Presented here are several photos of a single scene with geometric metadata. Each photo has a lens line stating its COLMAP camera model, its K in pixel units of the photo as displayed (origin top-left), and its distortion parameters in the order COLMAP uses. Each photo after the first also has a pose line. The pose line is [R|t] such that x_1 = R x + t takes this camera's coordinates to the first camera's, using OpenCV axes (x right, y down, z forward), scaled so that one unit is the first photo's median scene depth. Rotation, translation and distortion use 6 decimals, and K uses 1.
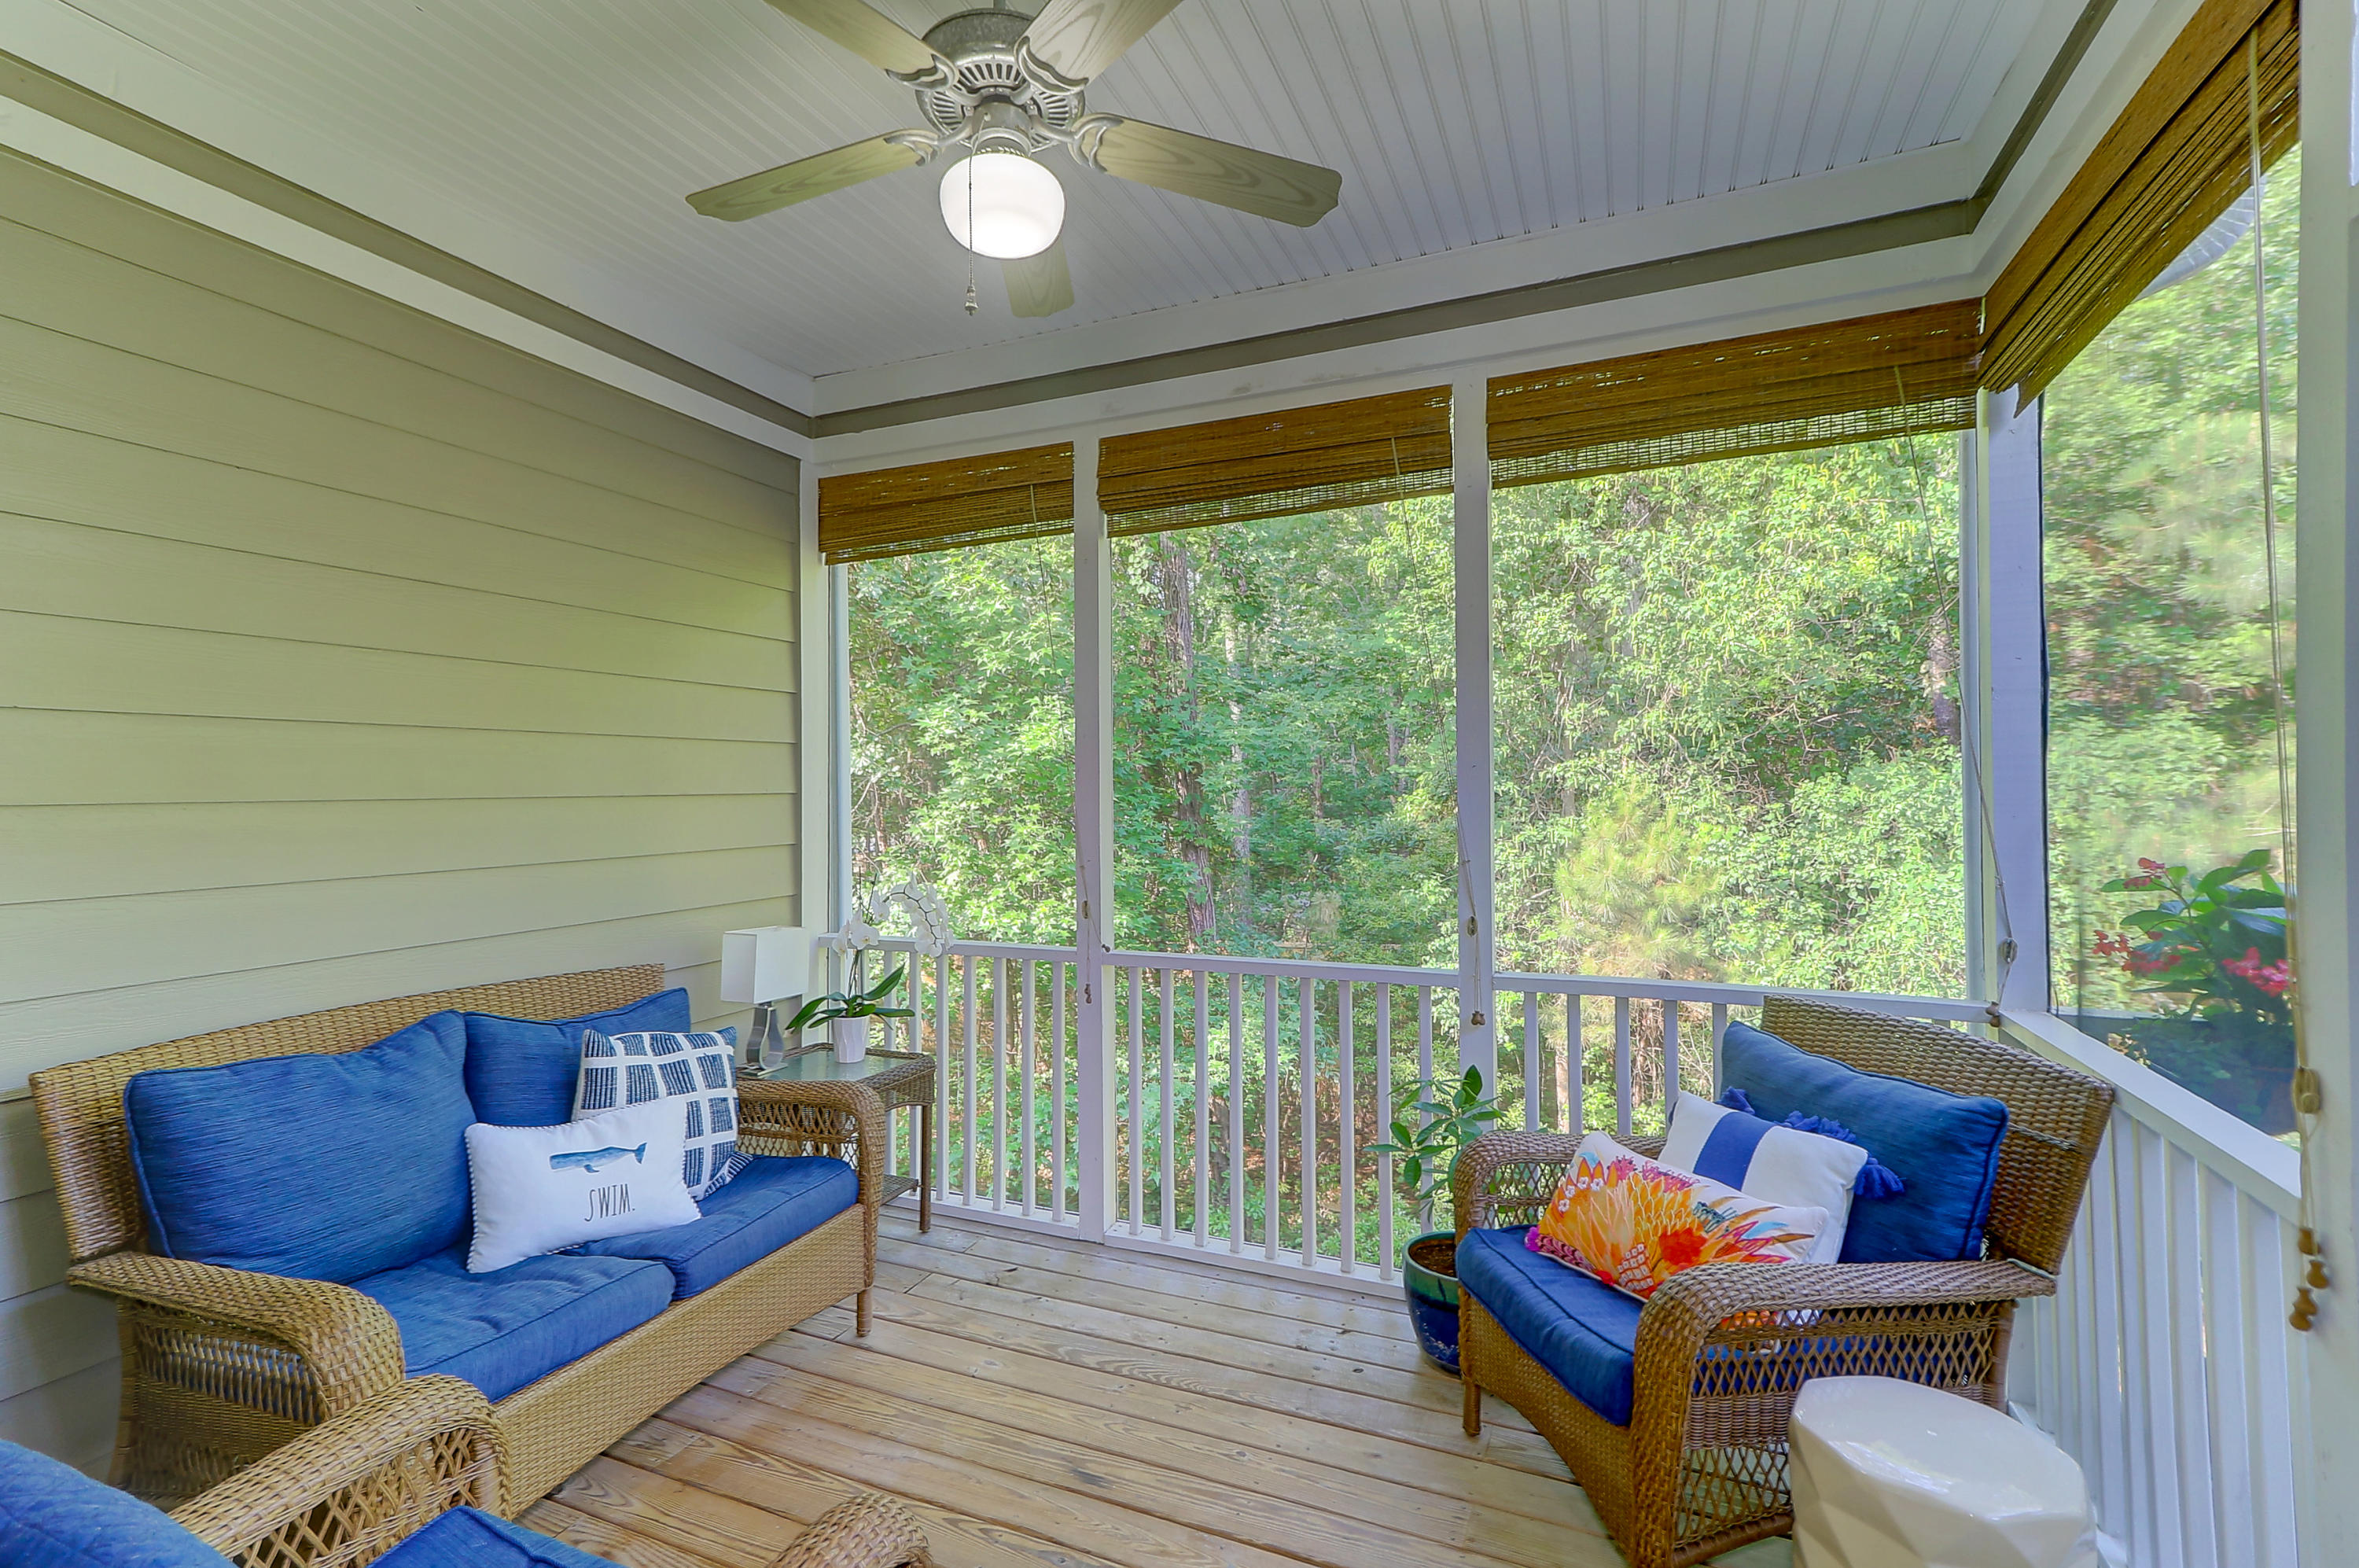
lens RADIAL K [[1072.6, 0, 1161.2], [0, 1072.6, 774.3], [0, 0, 1]] dist [0.020276, -0.000607]
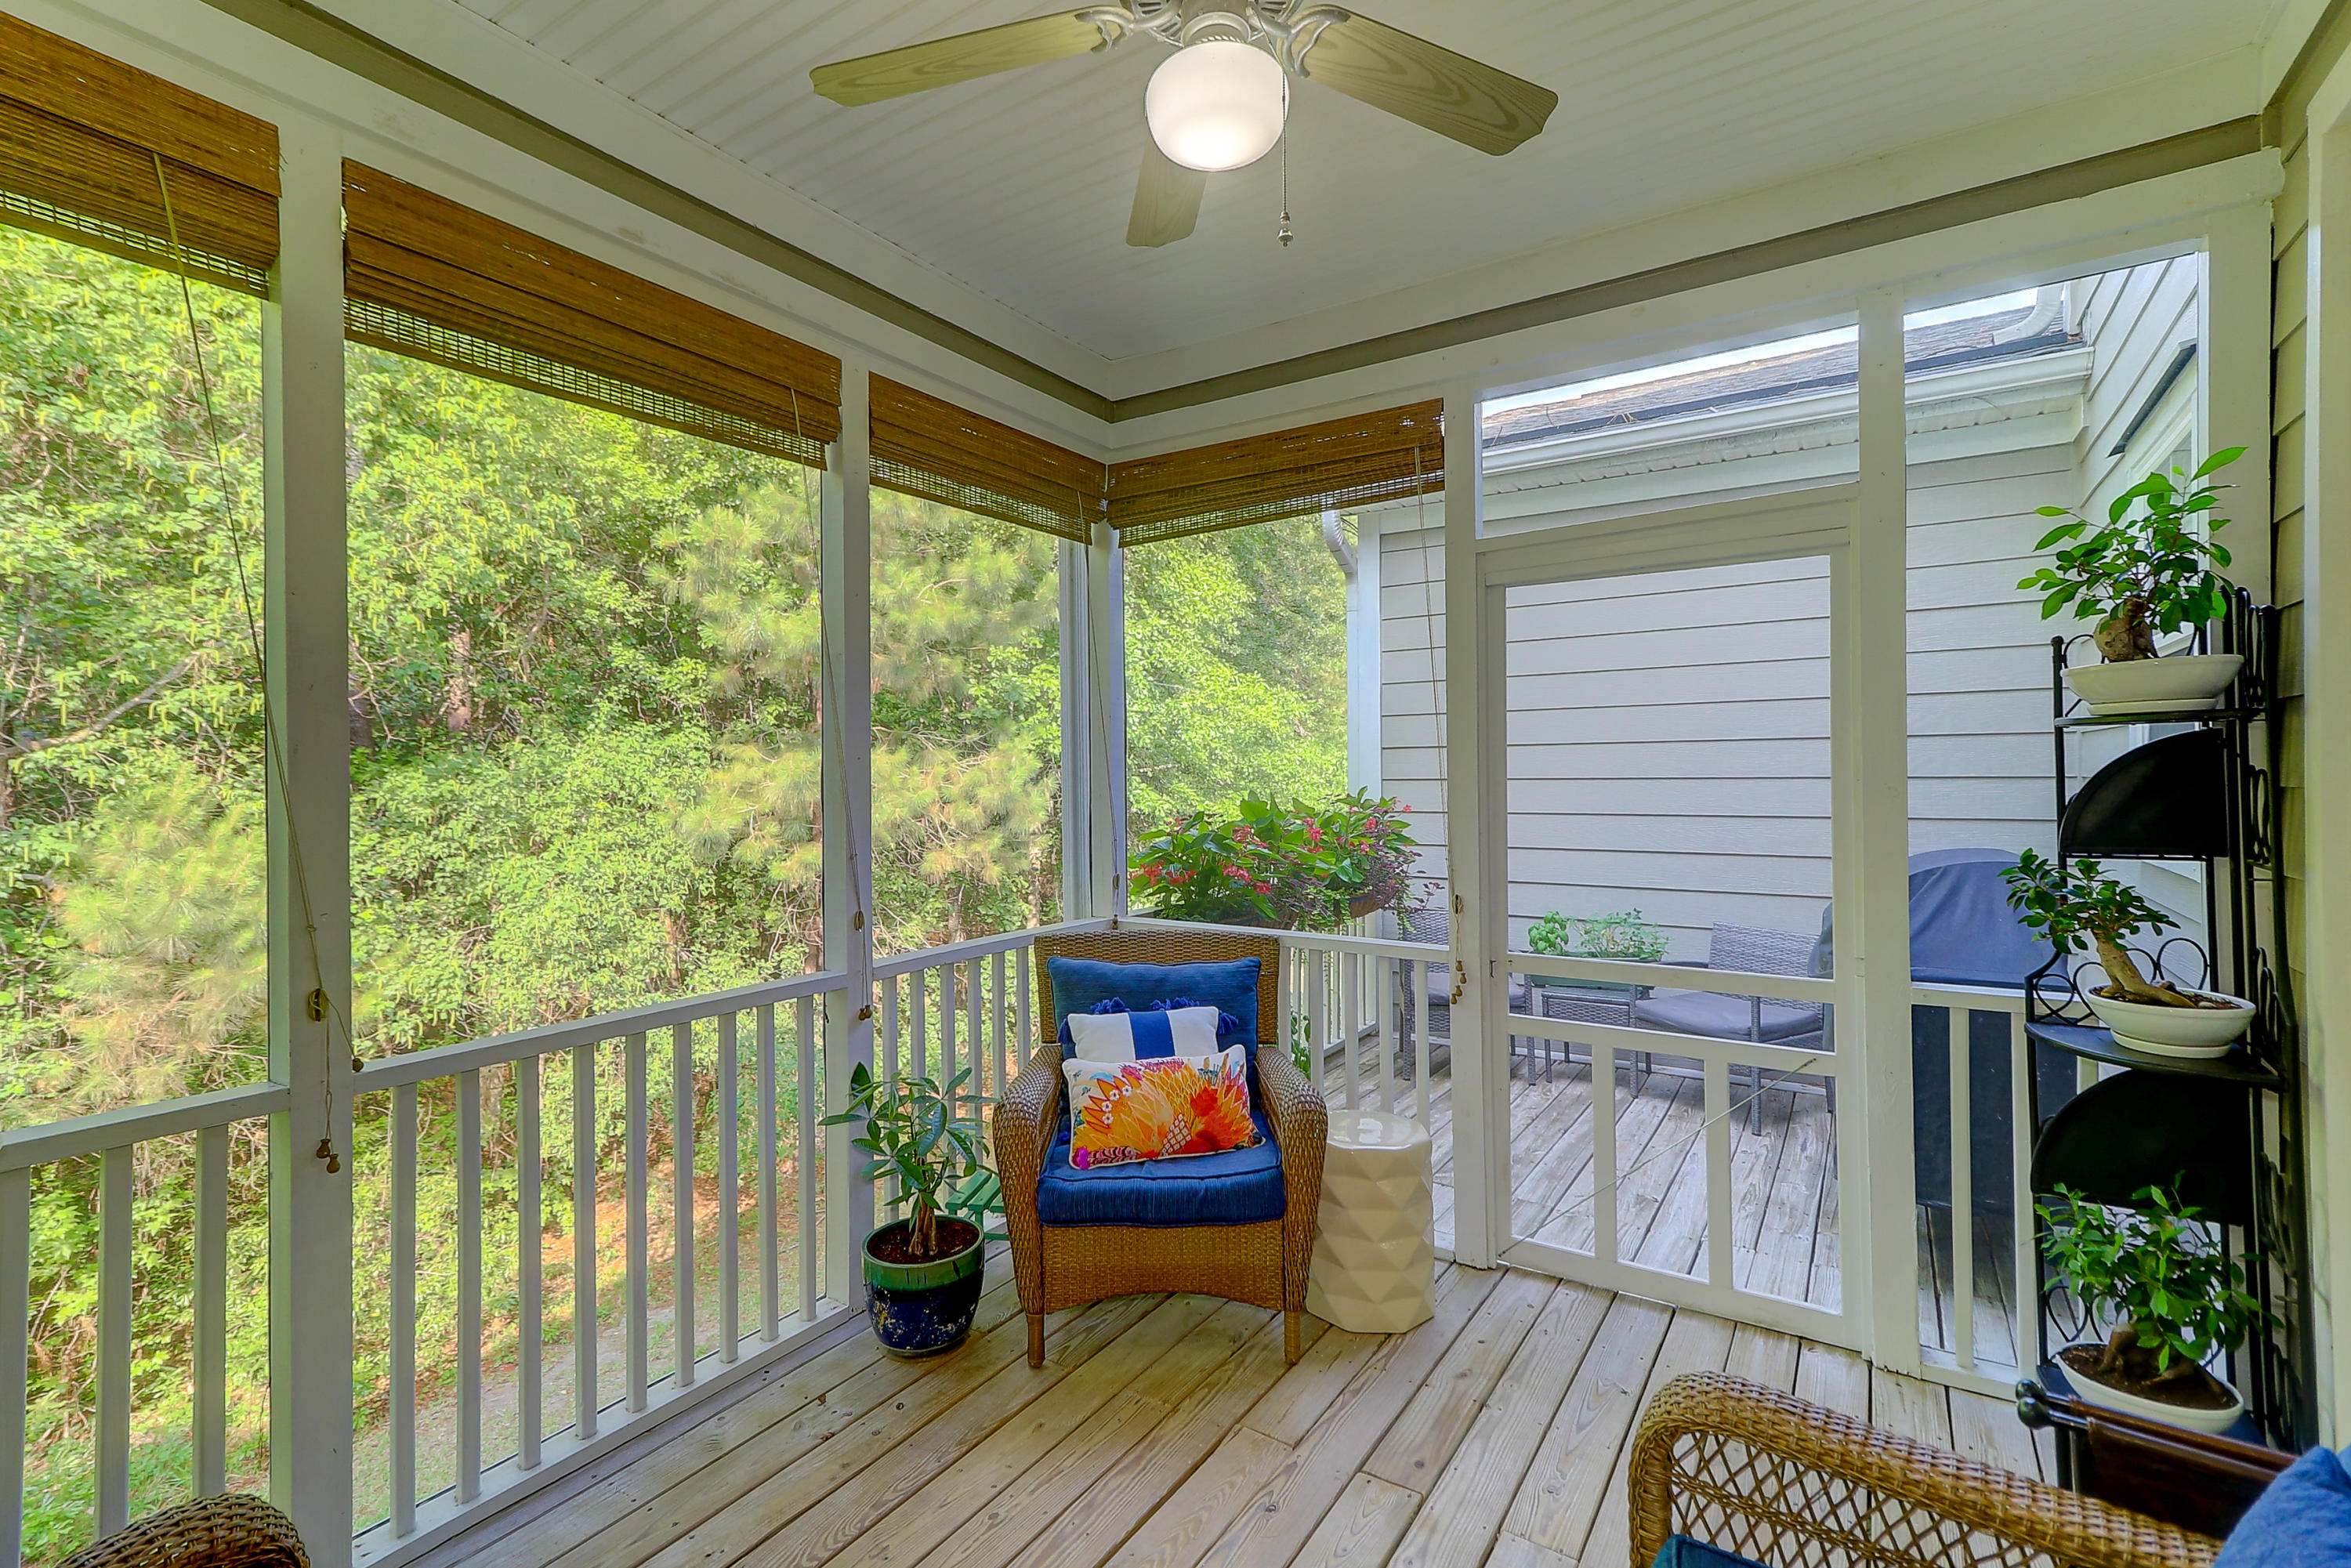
lens RADIAL K [[1063.4, 0, 1167.9], [0, 1063.4, 779.1], [0, 0, 1]] dist [0.021685, -0.000518]
pose [[0.160130, -0.000217, 0.987096, -0.626656], [-0.005965, 0.999982, 0.001188, 0.007566], [-0.987078, -0.006078, 0.160126, 0.561890]]
